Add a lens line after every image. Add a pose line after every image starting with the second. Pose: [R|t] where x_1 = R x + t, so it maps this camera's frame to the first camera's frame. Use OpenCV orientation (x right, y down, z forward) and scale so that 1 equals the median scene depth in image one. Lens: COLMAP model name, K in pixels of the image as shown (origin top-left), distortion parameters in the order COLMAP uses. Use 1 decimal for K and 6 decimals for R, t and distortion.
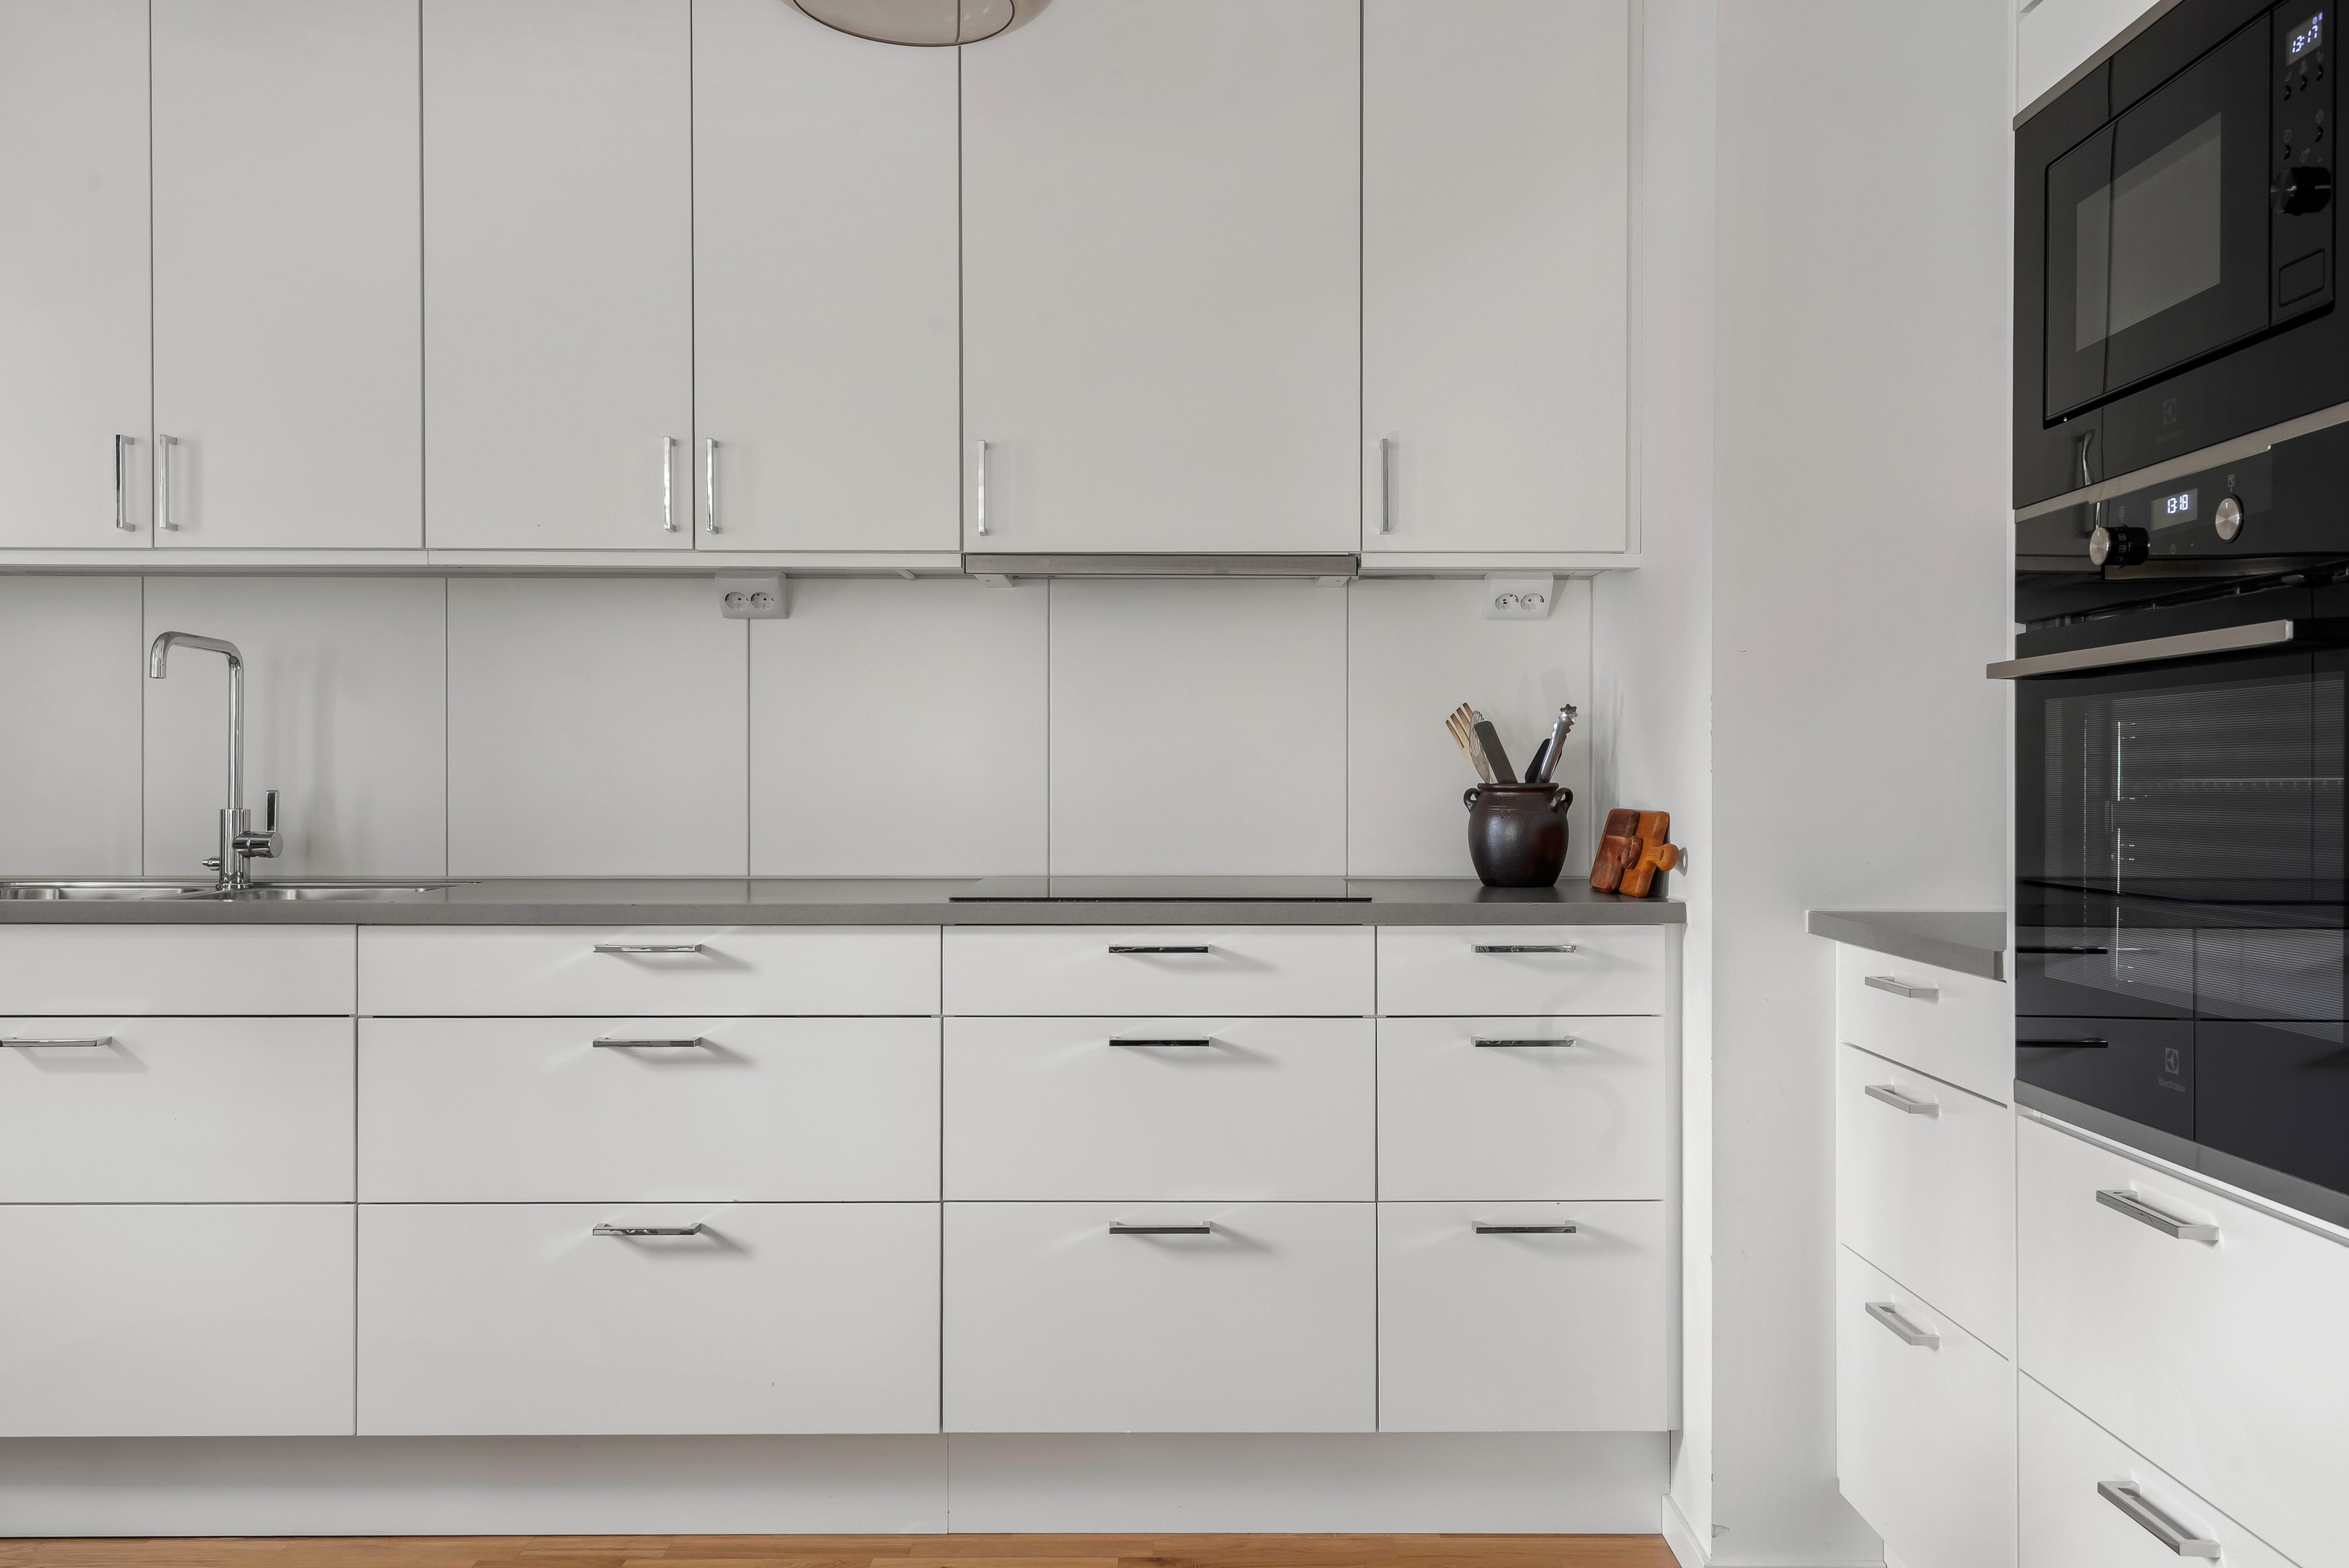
lens RADIAL K [[1881.1, 0, 1178.9], [0, 1881.1, 786.7], [0, 0, 1]] dist [0.011725, 0.012834]
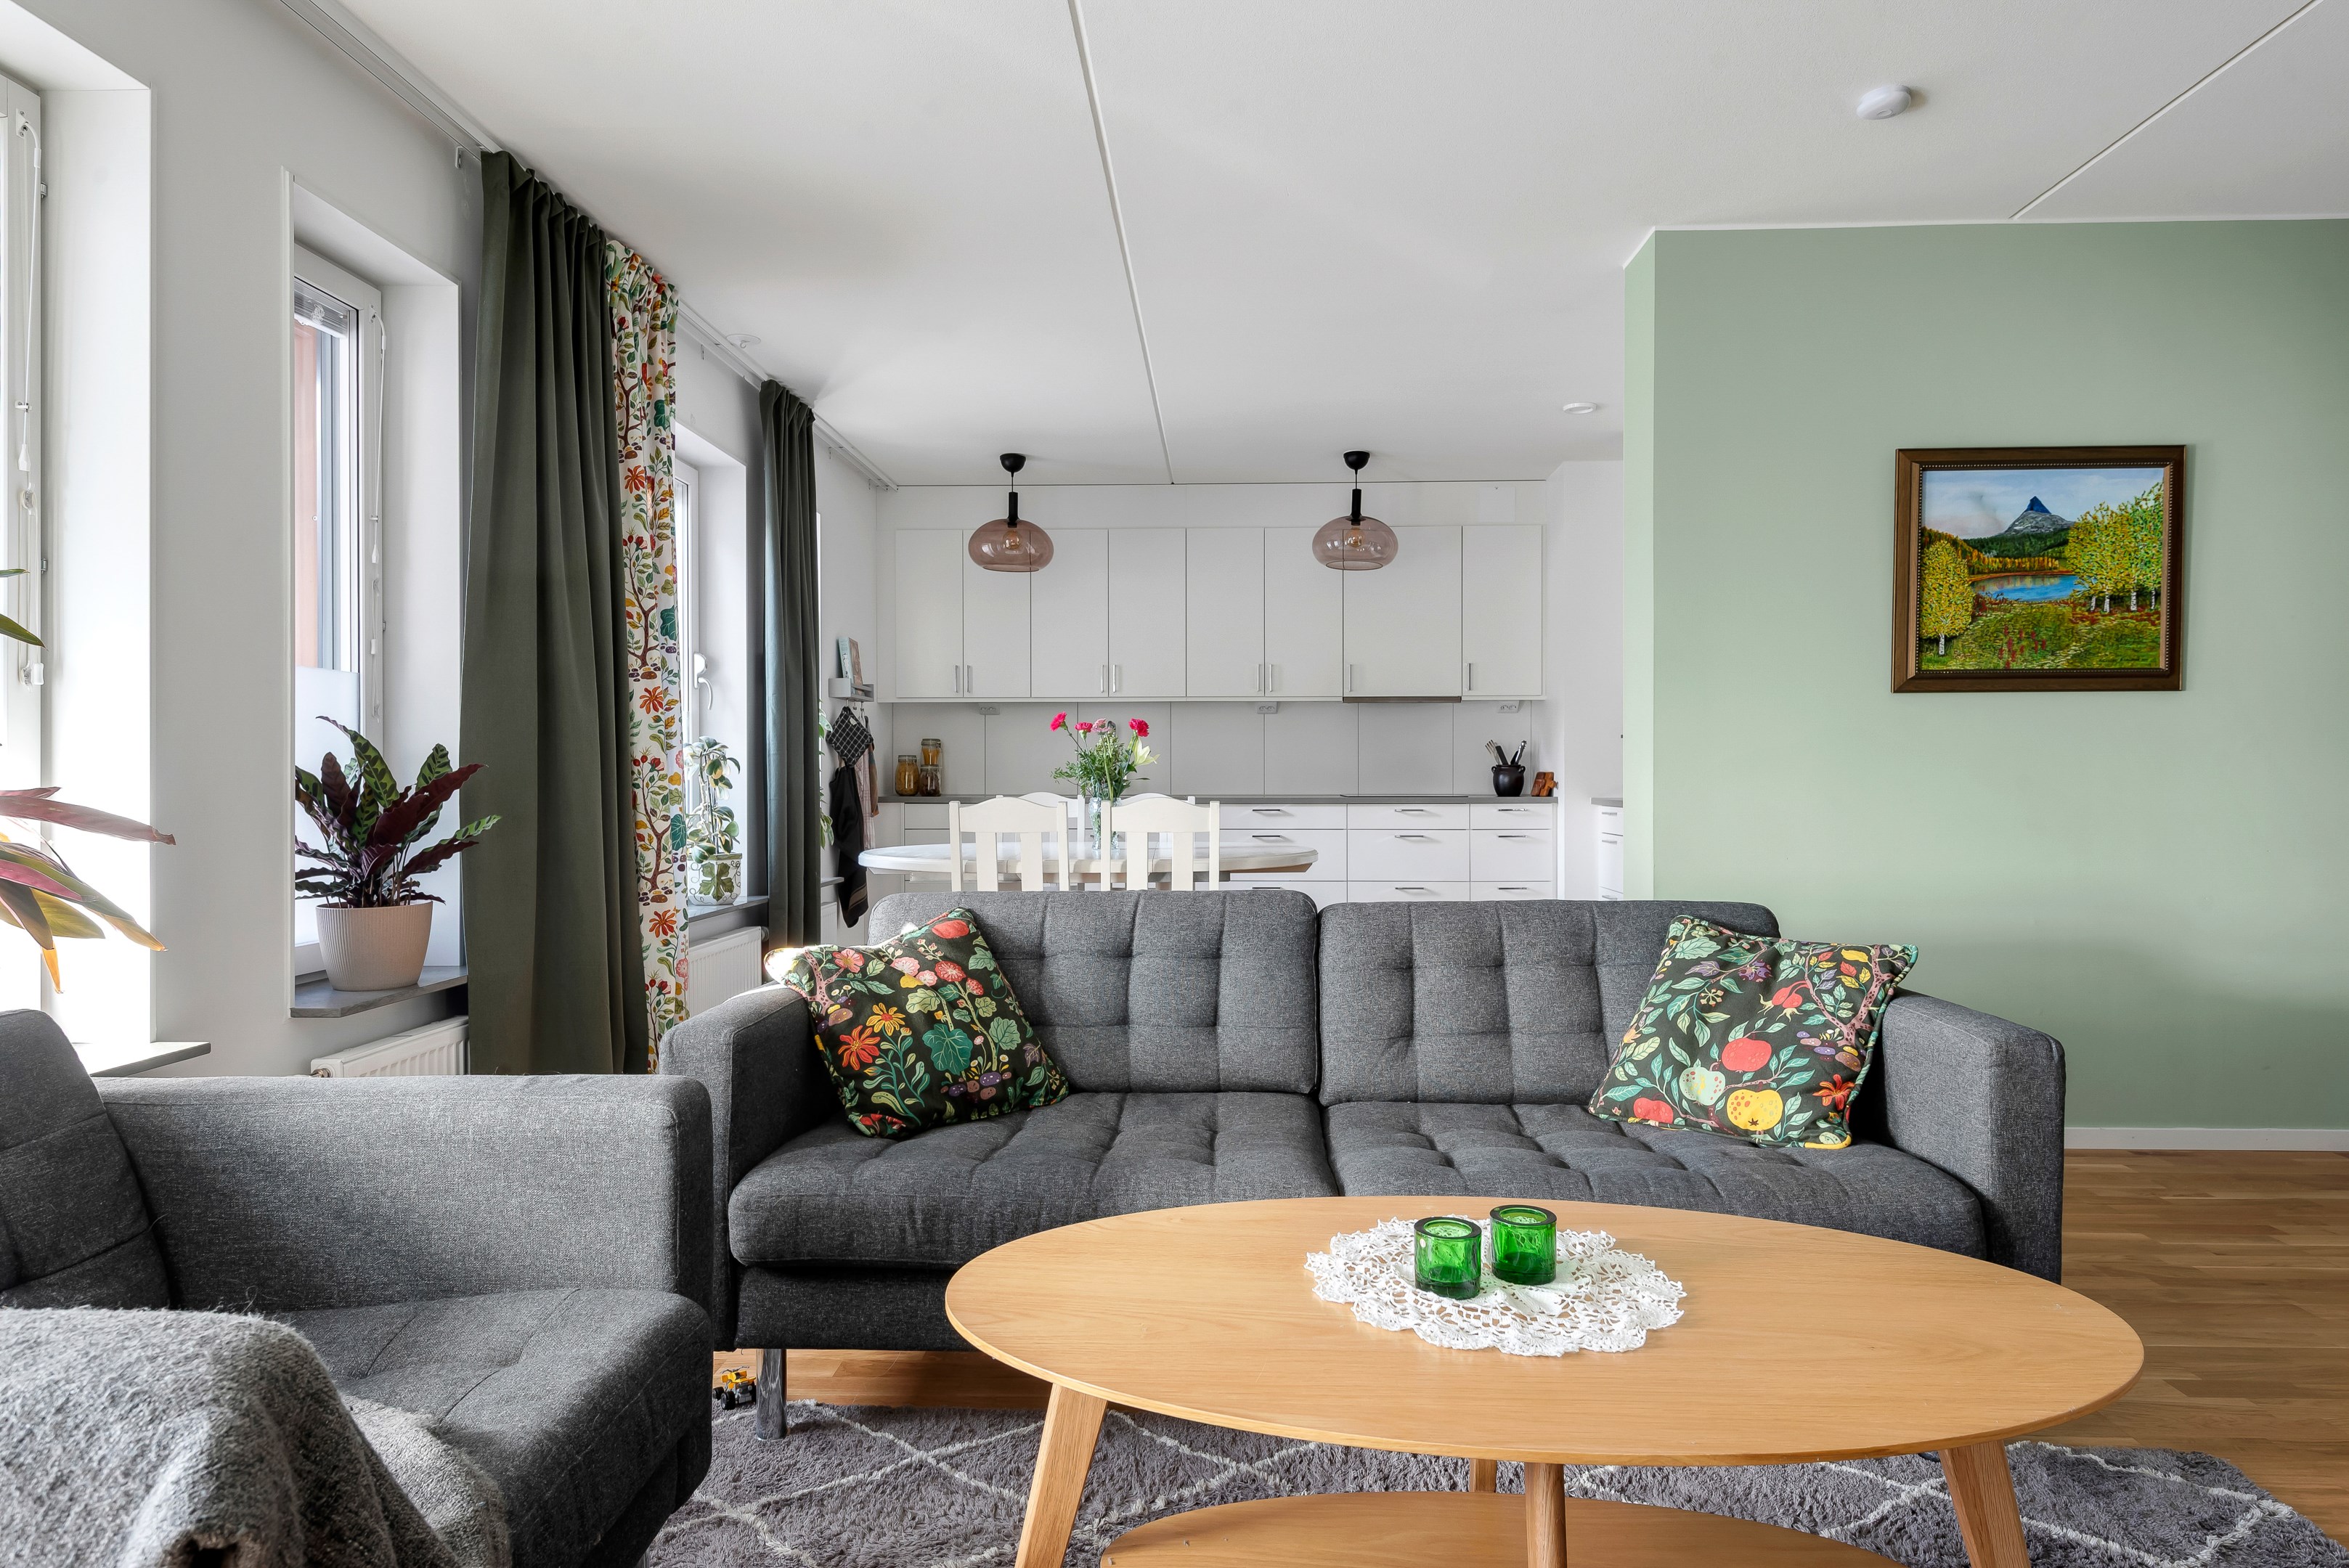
lens RADIAL K [[1353.4, 0, 1176.1], [0, 1353.4, 784.2], [0, 0, 1]] dist [0.022551, -0.010182]
pose [[0.999227, -0.001897, -0.039256, -0.342436], [0.002035, 0.999992, 0.003476, 0.025928], [0.039249, -0.003554, 0.999223, -1.547391]]
